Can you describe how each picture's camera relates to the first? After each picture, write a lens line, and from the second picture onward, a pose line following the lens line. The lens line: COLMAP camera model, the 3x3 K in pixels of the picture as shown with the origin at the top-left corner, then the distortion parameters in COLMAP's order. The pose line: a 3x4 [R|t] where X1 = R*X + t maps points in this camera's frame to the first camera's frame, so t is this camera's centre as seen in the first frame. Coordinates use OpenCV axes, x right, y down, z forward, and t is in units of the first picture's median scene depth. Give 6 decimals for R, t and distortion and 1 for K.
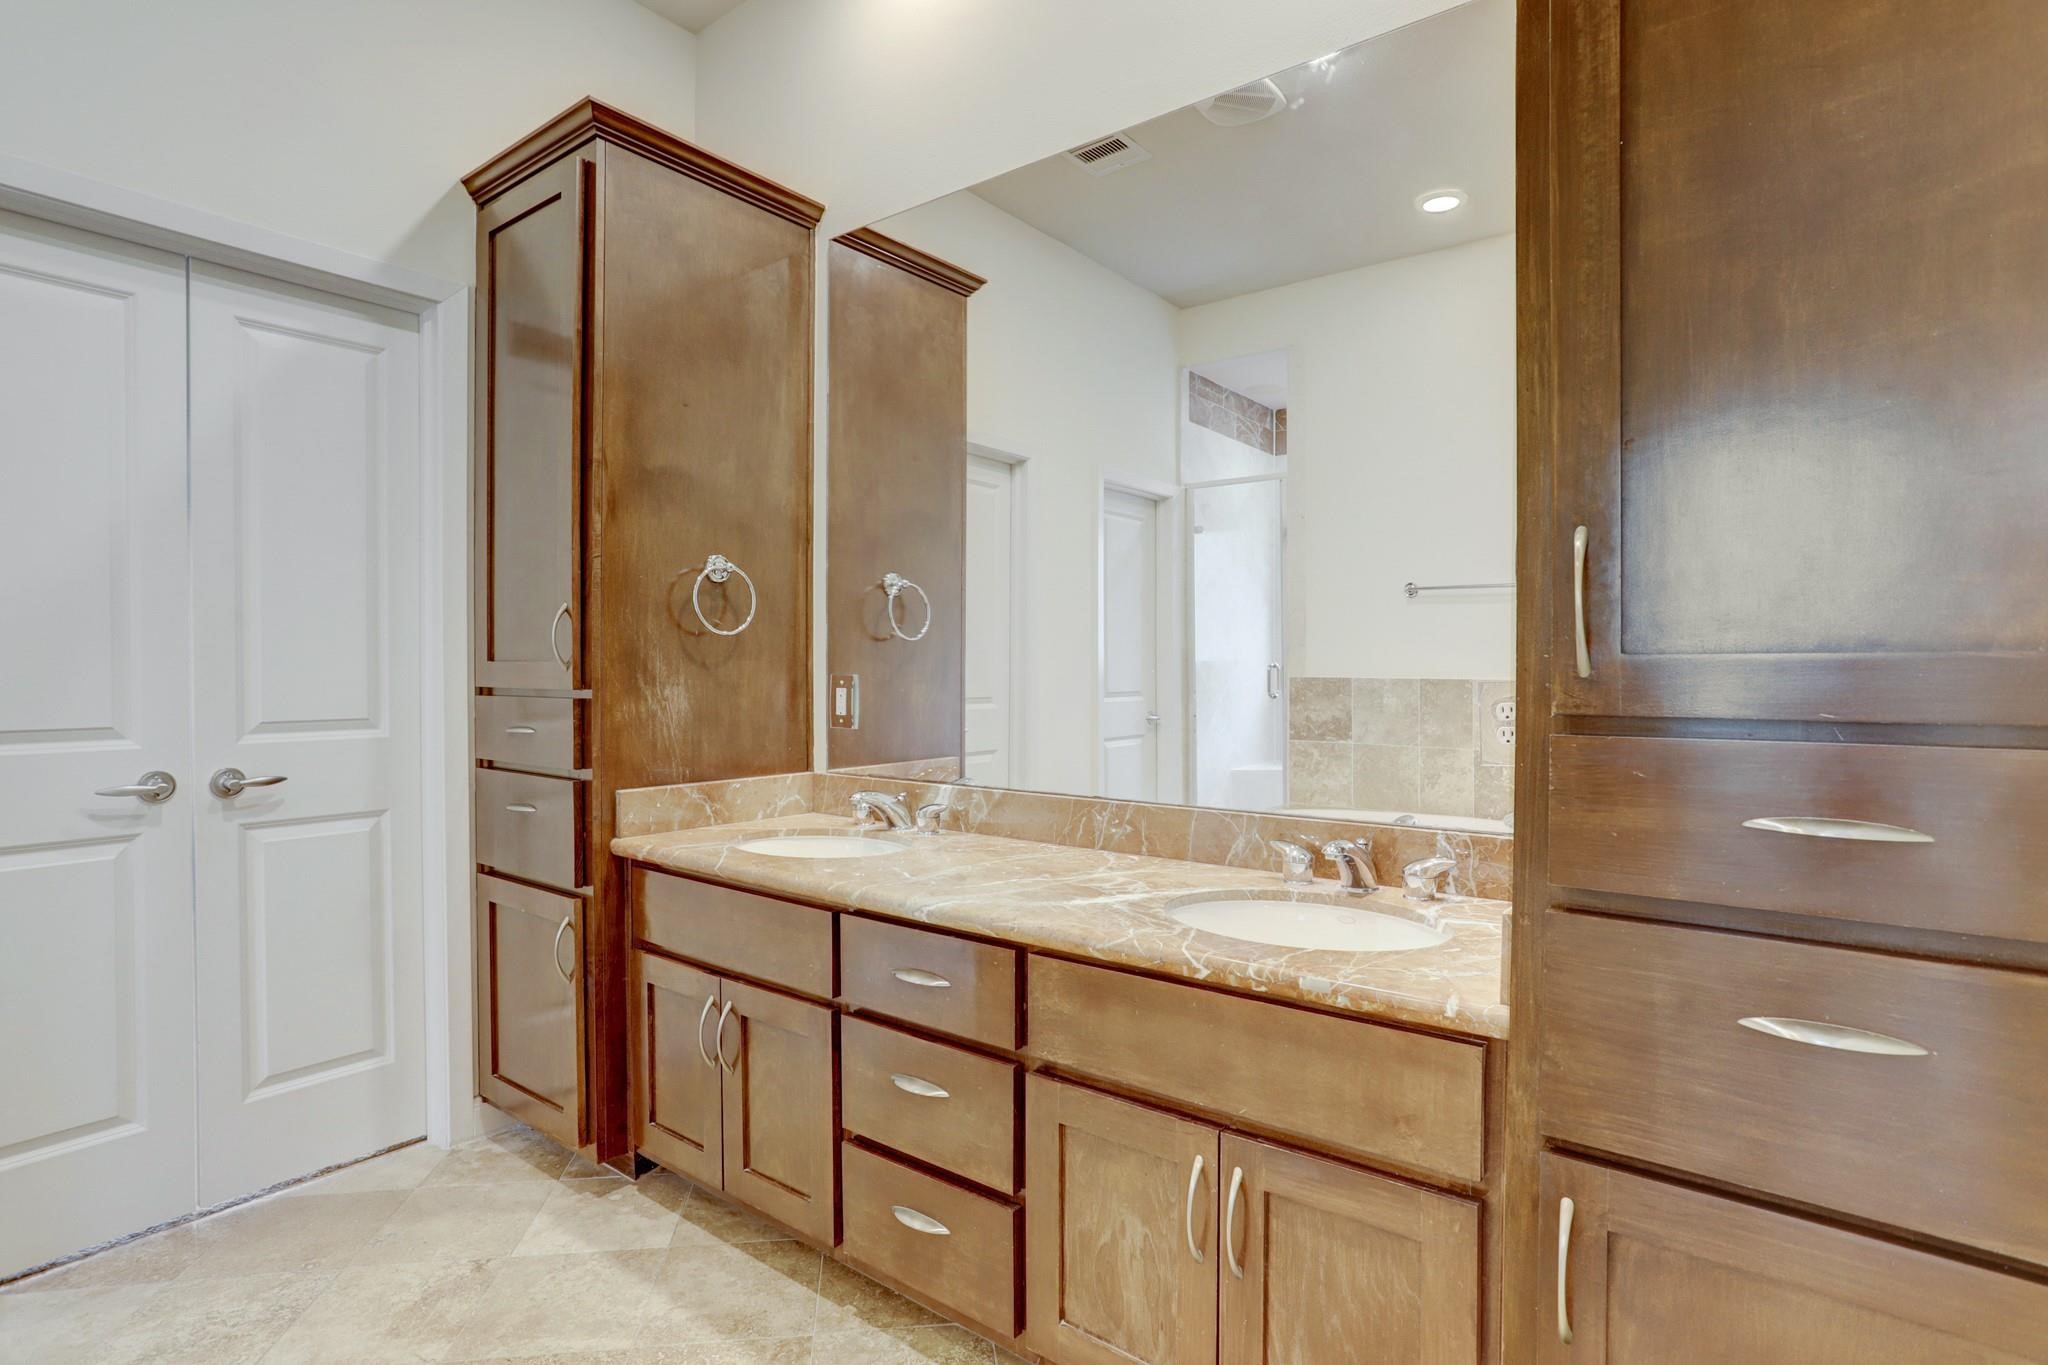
lens RADIAL K [[1006.1, 0, 1024.0], [0, 1006.1, 682.5], [0, 0, 1]] dist [-0.062911, 0.036613]
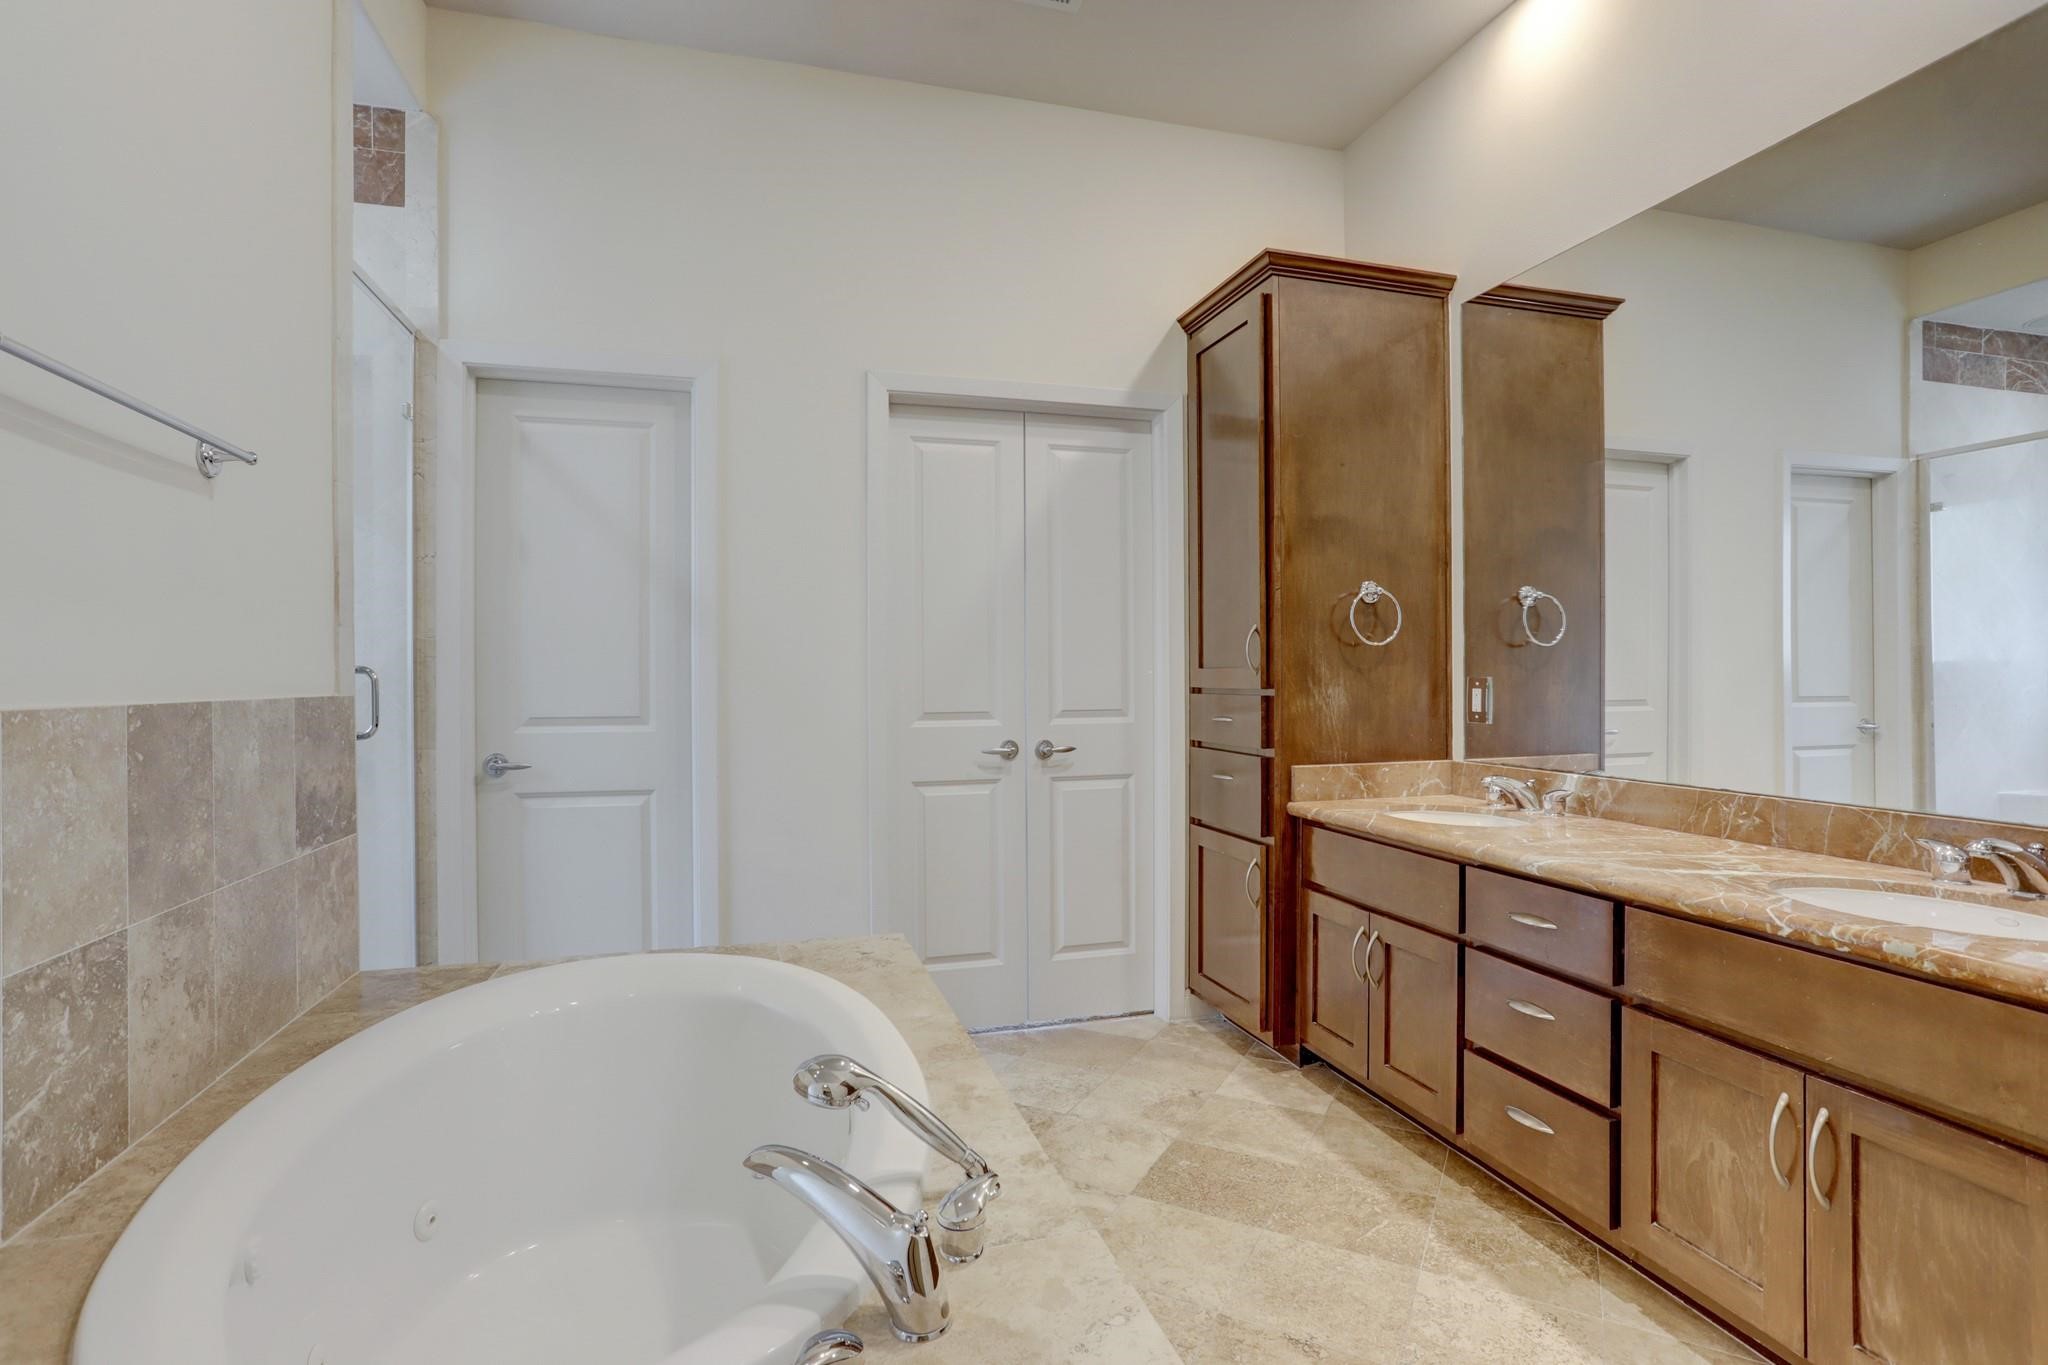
lens RADIAL K [[1006.1, 0, 1024.0], [0, 1006.1, 682.5], [0, 0, 1]] dist [-0.062911, 0.036613]
pose [[0.806588, -0.001923, -0.591111, 0.089784], [-0.001920, 0.999981, -0.005872, 0.007290], [0.591111, 0.005871, 0.806569, -0.283072]]
